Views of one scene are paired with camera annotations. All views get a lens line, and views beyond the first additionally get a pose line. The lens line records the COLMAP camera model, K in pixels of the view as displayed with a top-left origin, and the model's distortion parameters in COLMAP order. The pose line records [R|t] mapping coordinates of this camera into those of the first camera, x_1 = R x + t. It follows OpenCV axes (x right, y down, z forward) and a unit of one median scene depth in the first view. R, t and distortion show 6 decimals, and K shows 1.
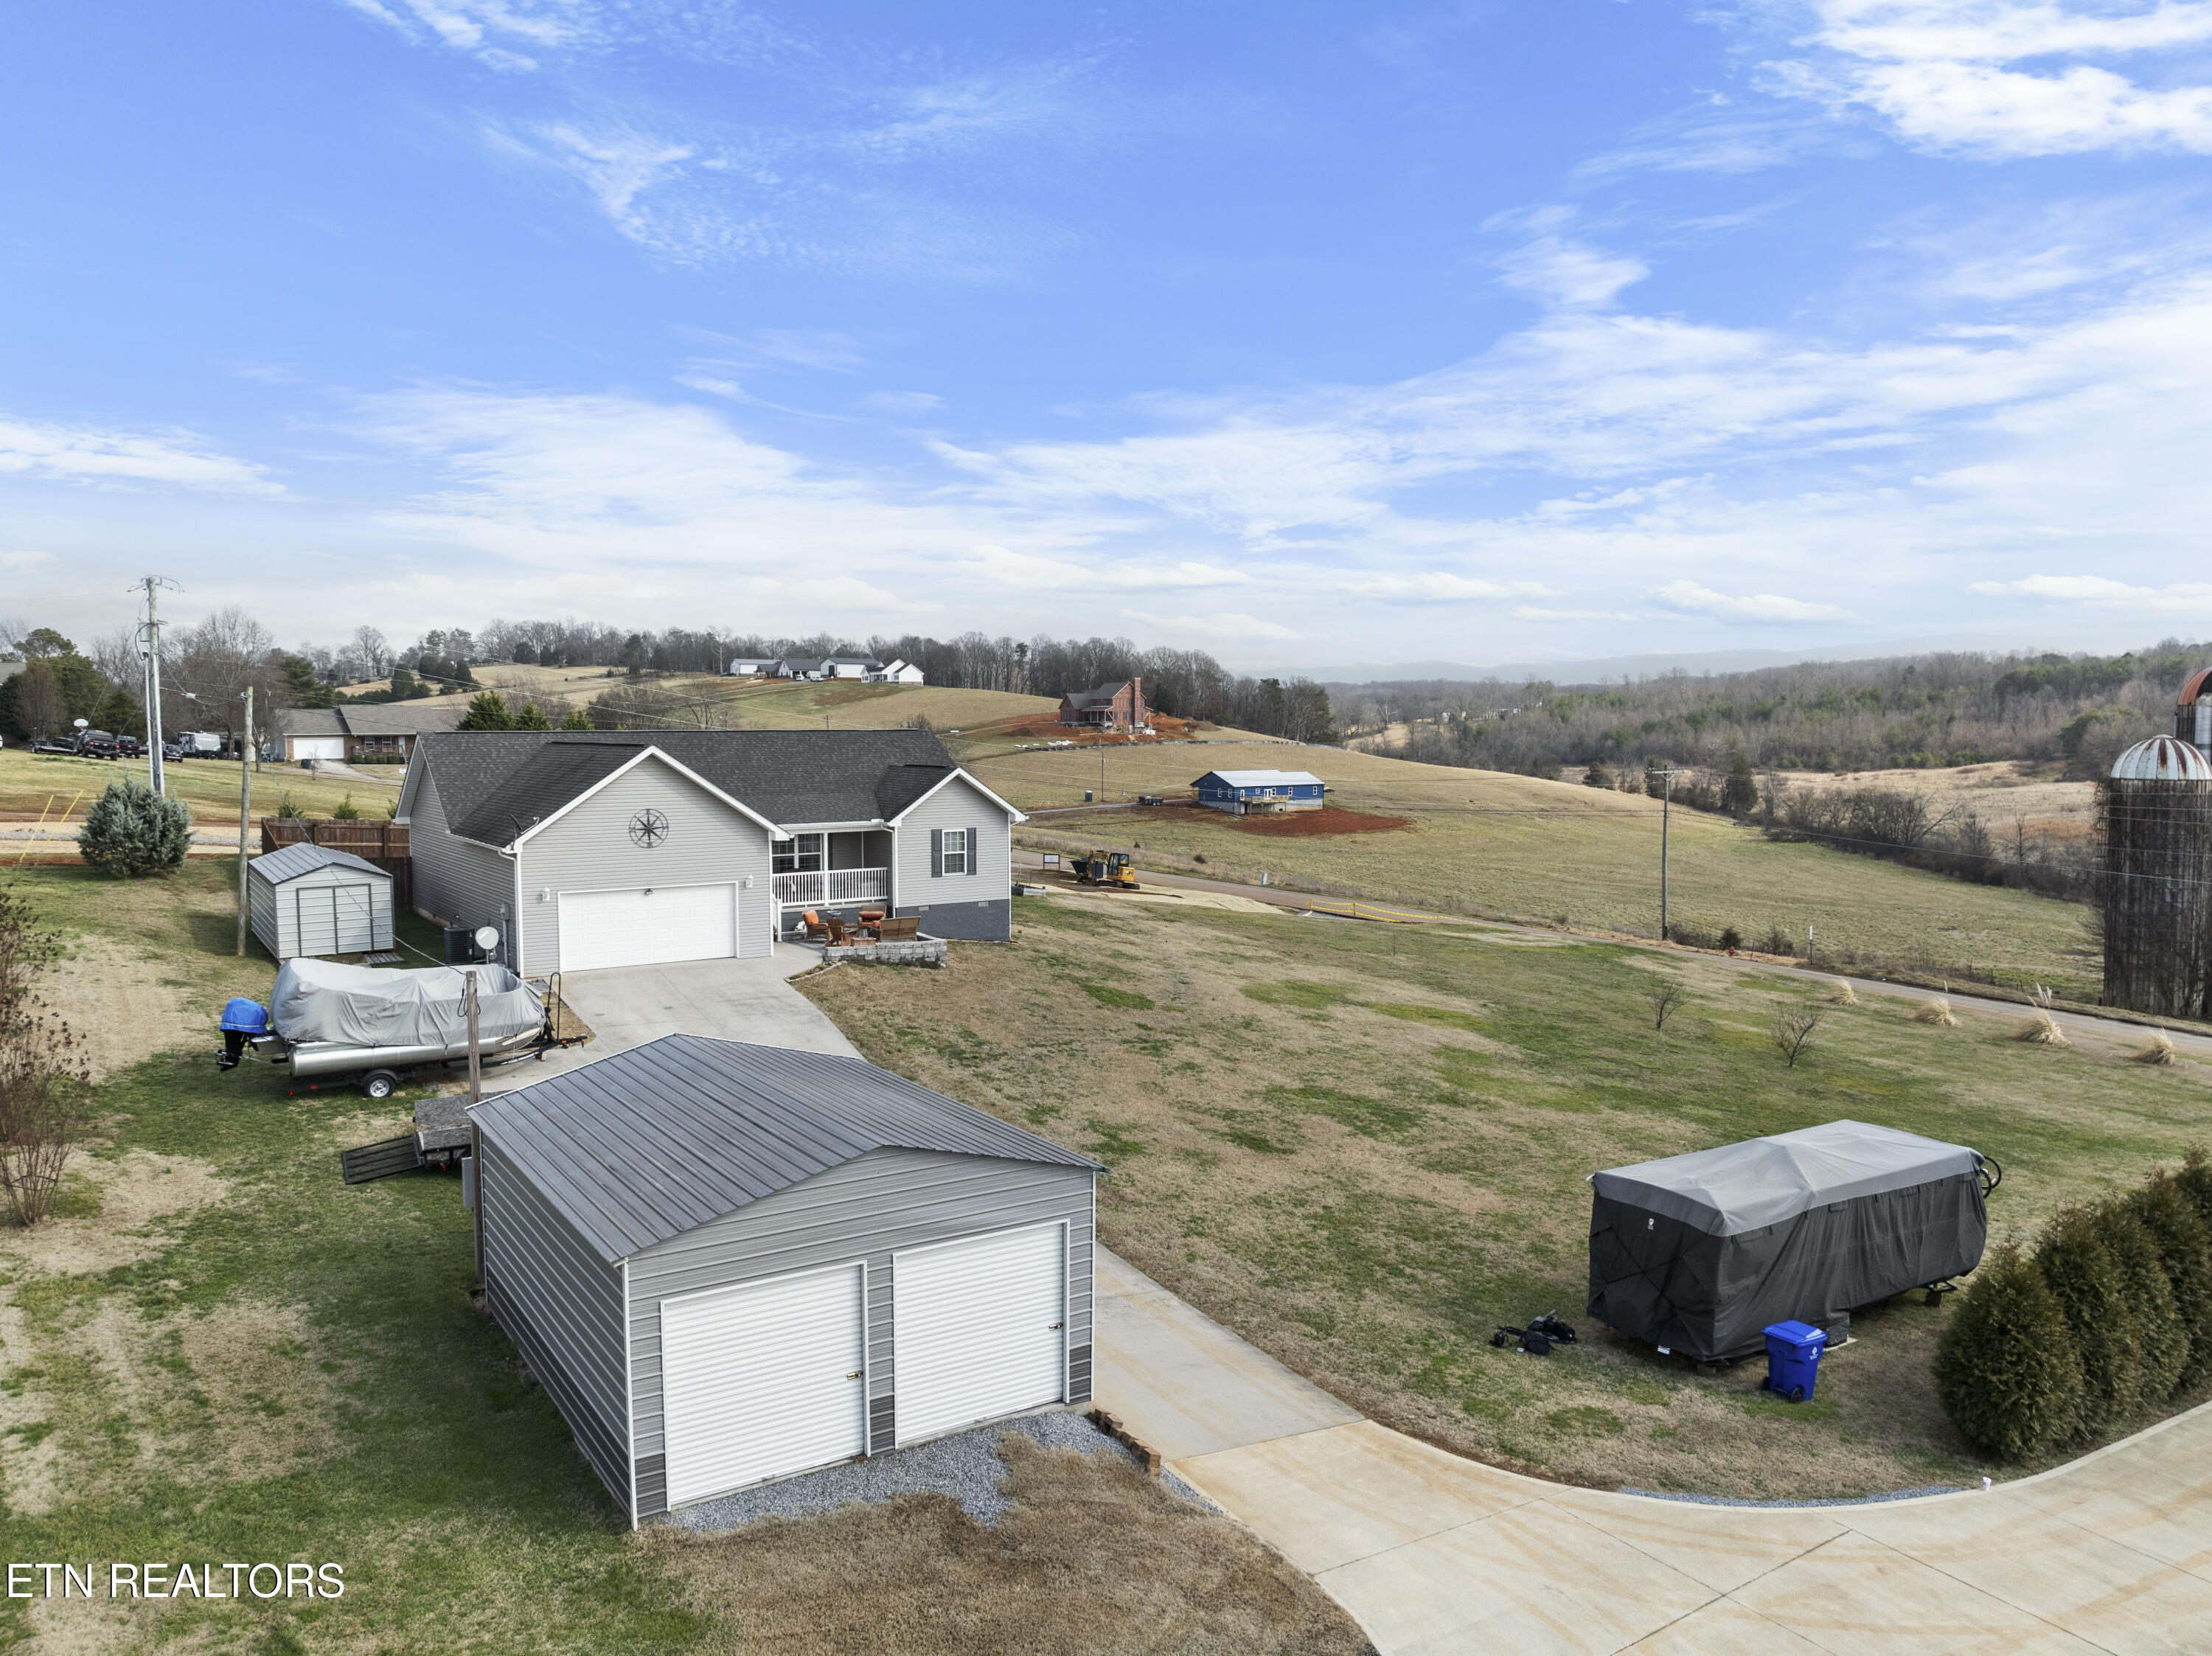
lens RADIAL K [[1558.3, 0, 1111.4], [0, 1558.3, 821.2], [0, 0, 1]] dist [-0.038044, 0.000147]
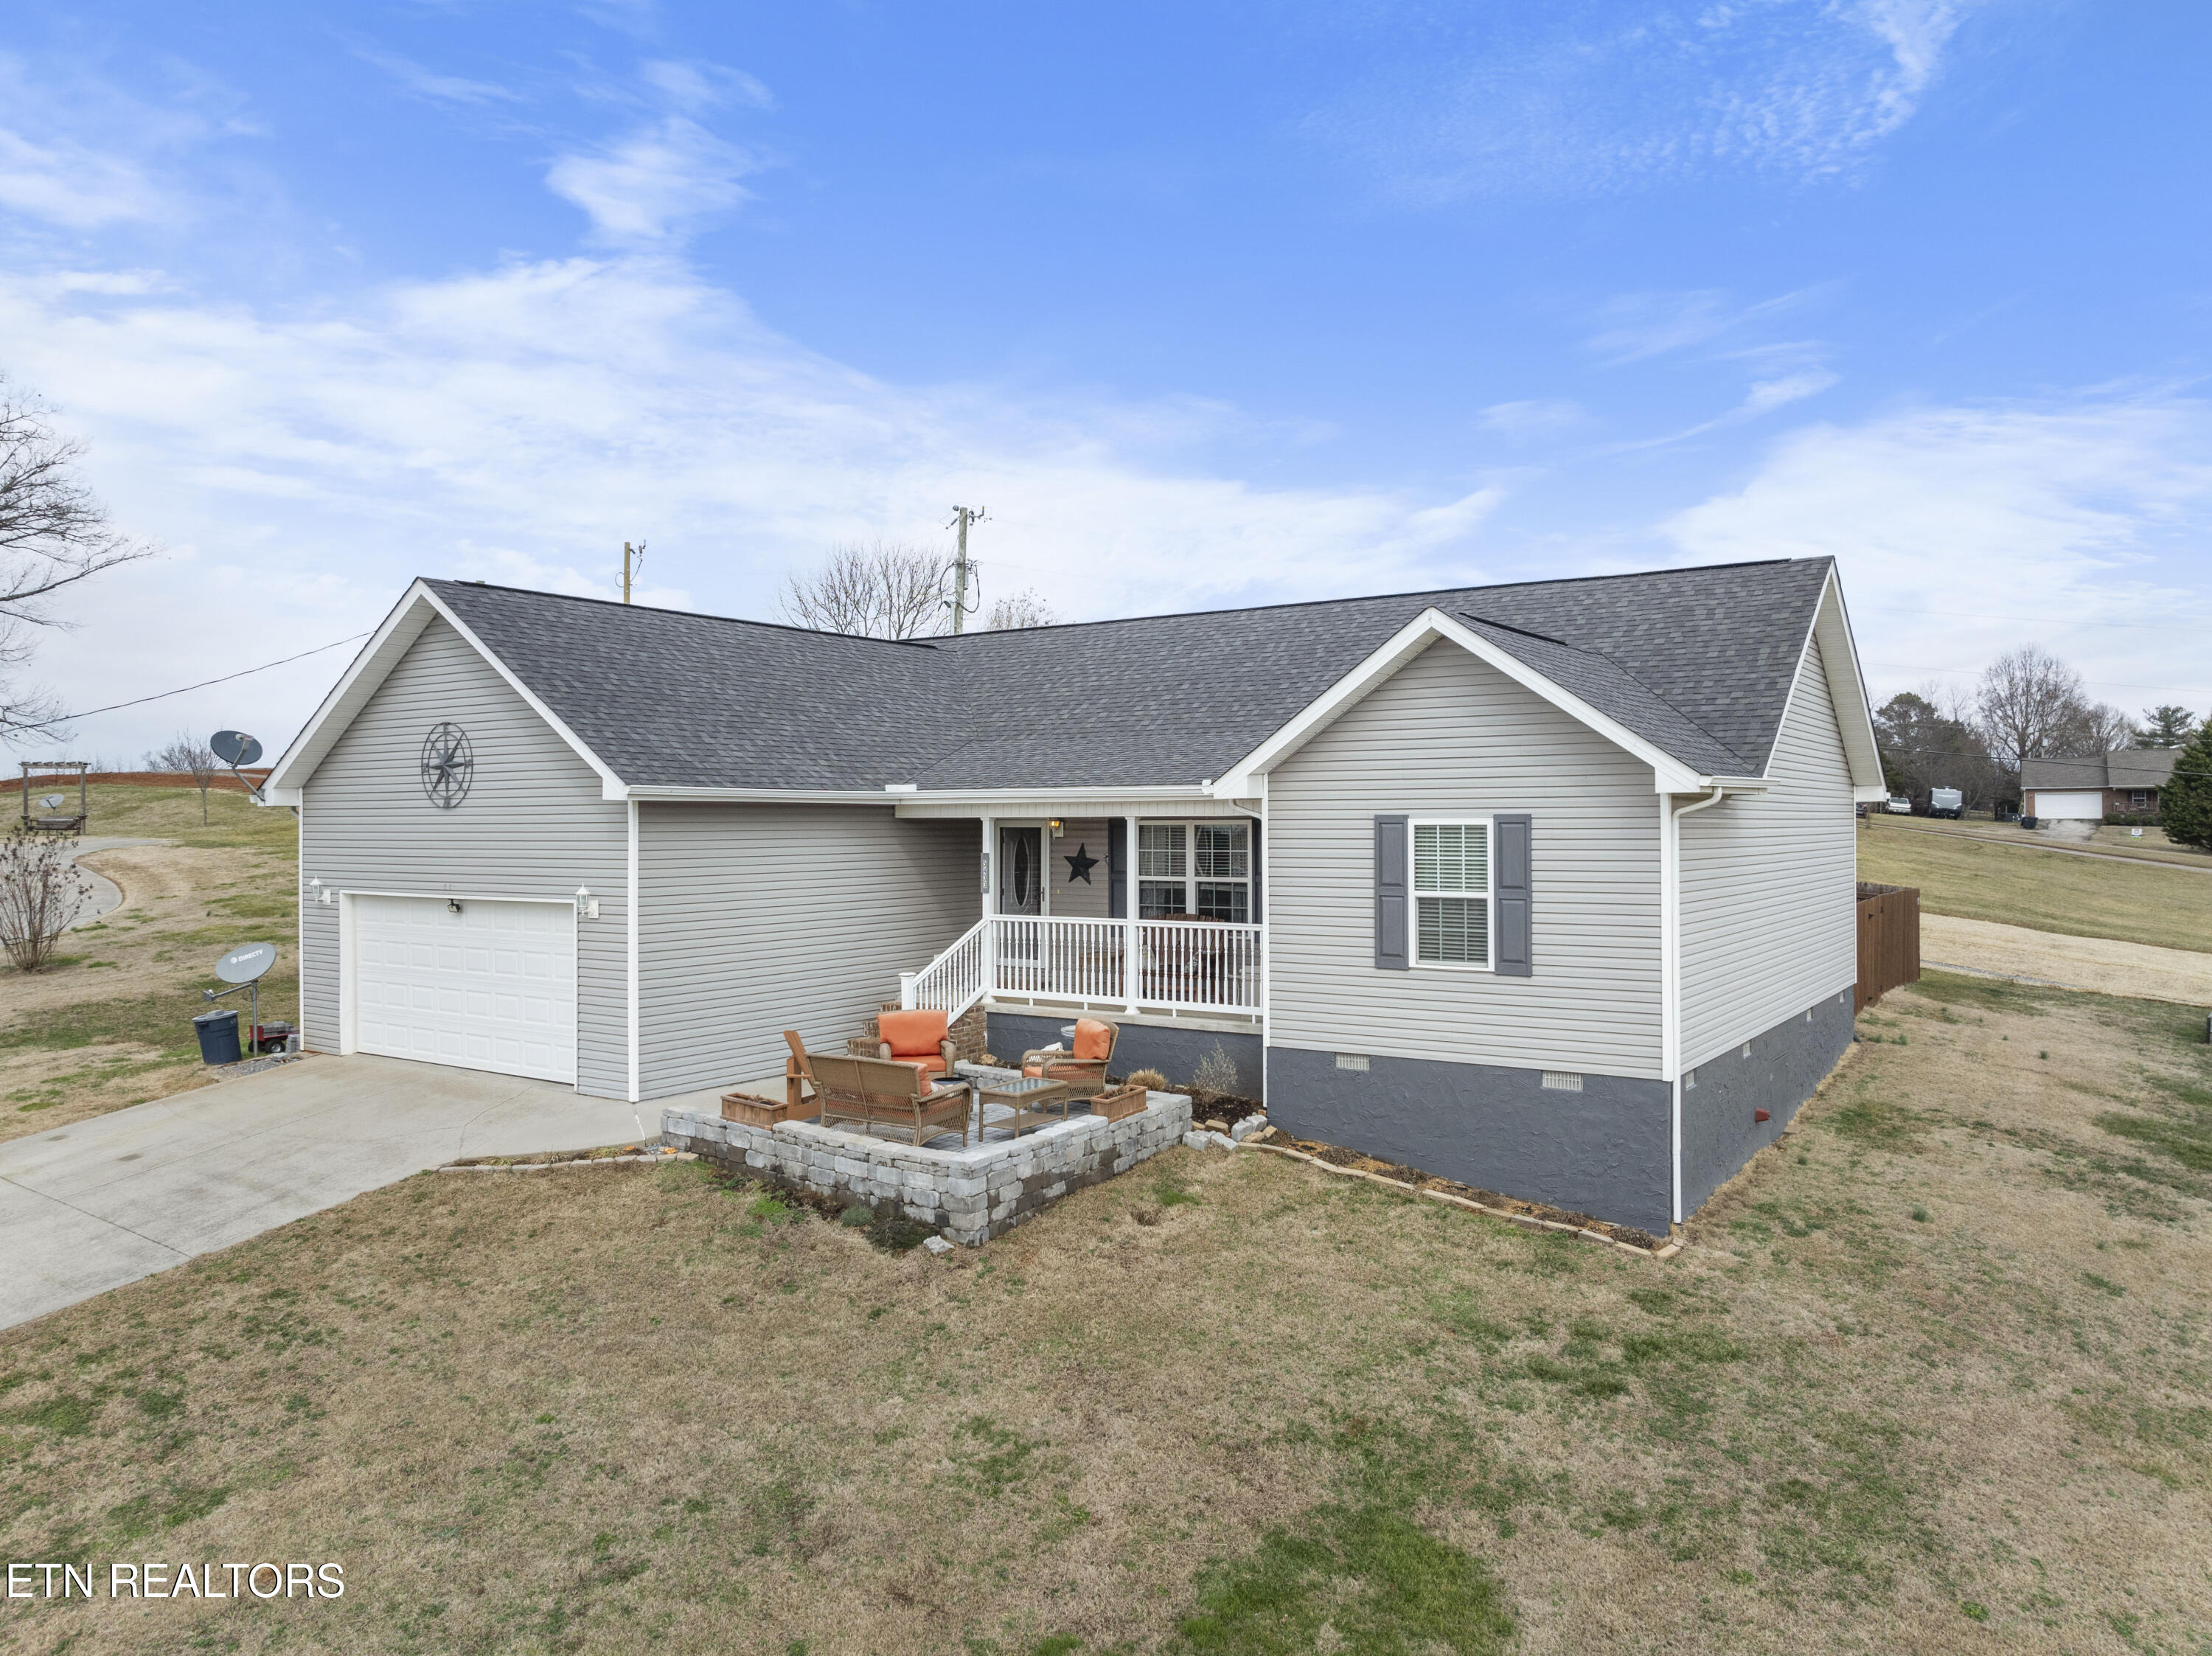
lens RADIAL K [[1570.2, 0, 1108.4], [0, 1570.2, 822.1], [0, 0, 1]] dist [-0.037652, -0.001890]
pose [[0.357912, 0.000425, -0.933755, 0.195735], [-0.055390, 0.998249, -0.020776, 0.019775], [0.932111, 0.059157, 0.357309, 1.015336]]
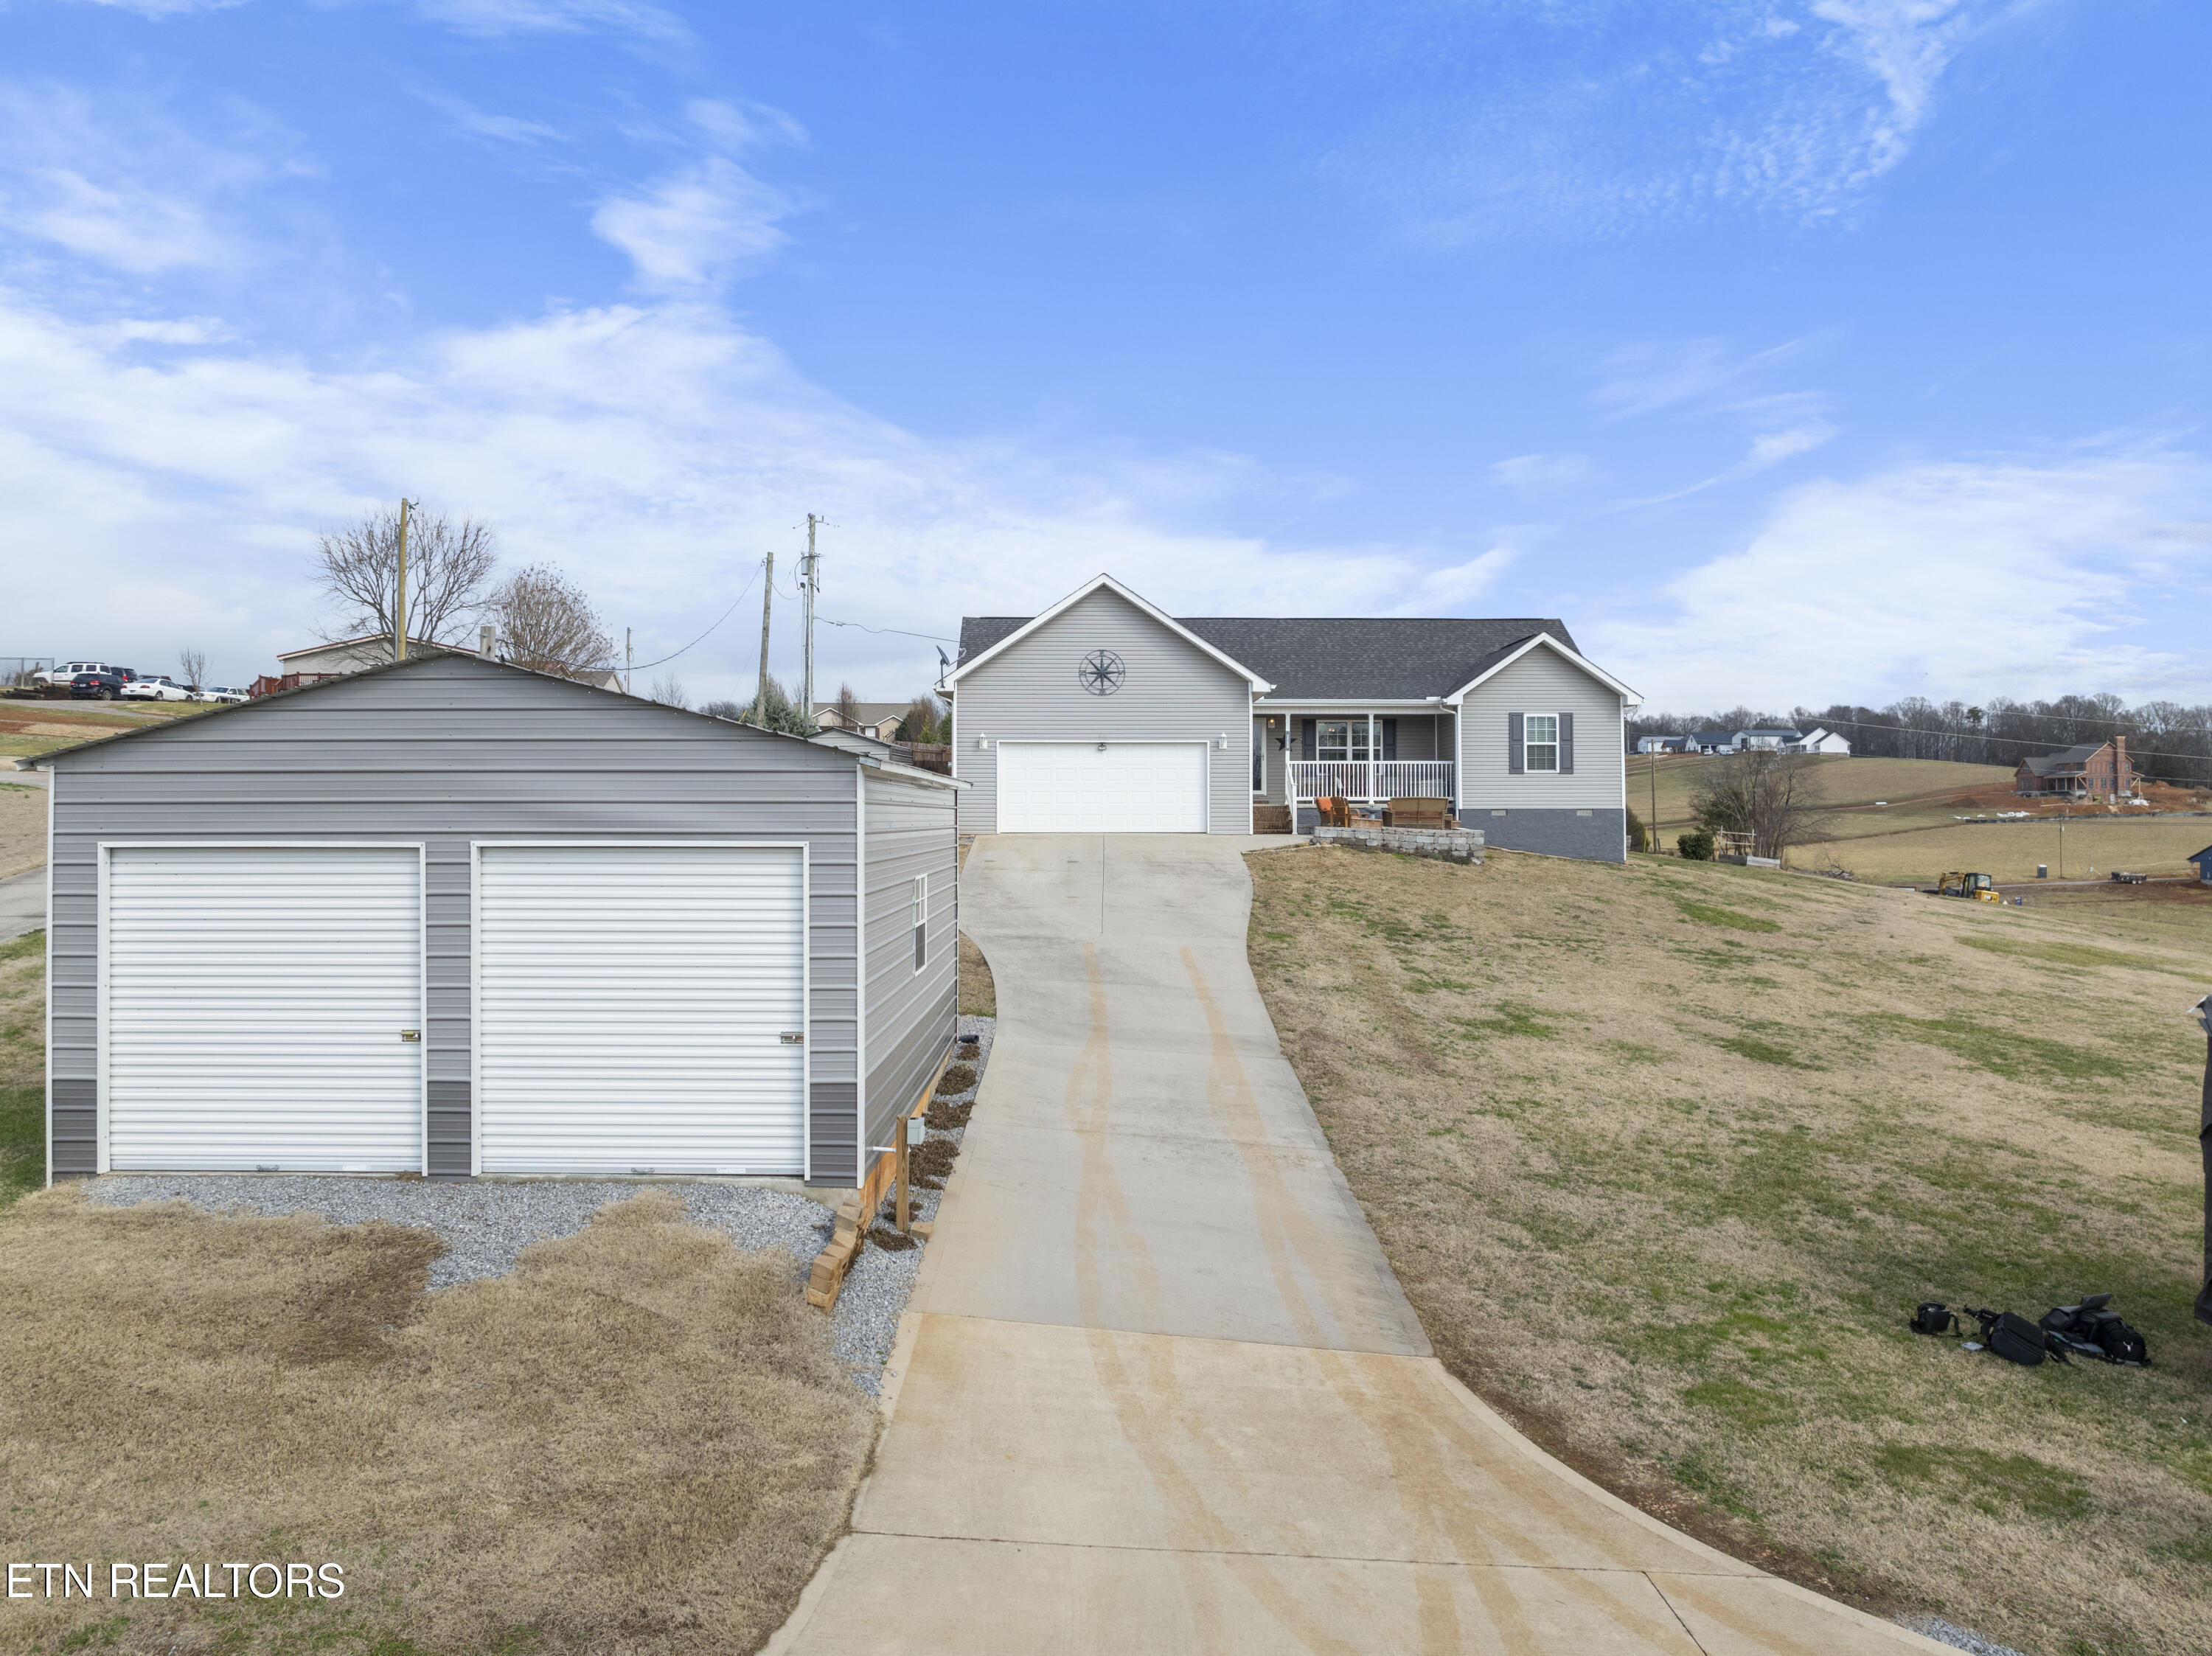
lens RADIAL K [[1579.5, 0, 1107.2], [0, 1579.5, 780.6], [0, 0, 1]] dist [-0.034687, -0.003965]
pose [[0.836801, -0.012847, -0.547356, 0.181928], [-0.035065, 0.996415, -0.076994, 0.131071], [0.546383, 0.083621, 0.833350, 0.277175]]
